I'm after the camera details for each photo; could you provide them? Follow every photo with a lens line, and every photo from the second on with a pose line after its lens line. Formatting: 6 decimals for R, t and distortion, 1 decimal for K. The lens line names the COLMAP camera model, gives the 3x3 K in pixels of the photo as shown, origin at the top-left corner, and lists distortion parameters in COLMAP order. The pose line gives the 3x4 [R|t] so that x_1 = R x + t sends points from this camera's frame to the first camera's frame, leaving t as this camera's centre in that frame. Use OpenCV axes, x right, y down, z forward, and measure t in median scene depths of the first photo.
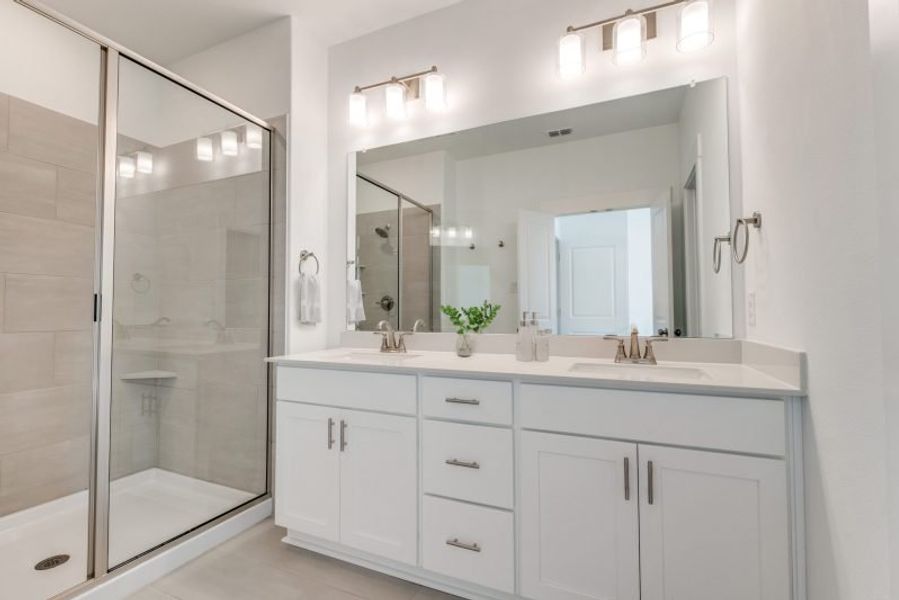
lens RADIAL K [[404.4, 0, 449.5], [0, 404.4, 300.0], [0, 0, 1]] dist [-0.001109, -0.001020]
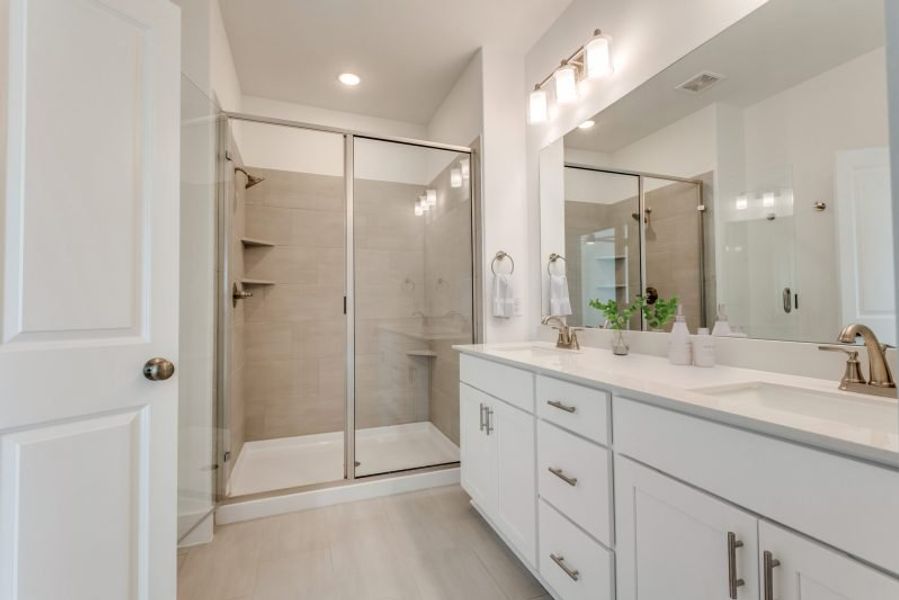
lens RADIAL K [[392.6, 0, 447.9], [0, 392.6, 299.4], [0, 0, 1]] dist [0.000485, -0.000653]
pose [[0.712544, -0.019549, -0.701355, 0.305711], [0.029945, 0.999548, 0.002563, 0.001823], [0.700988, -0.022829, 0.712807, 0.134486]]
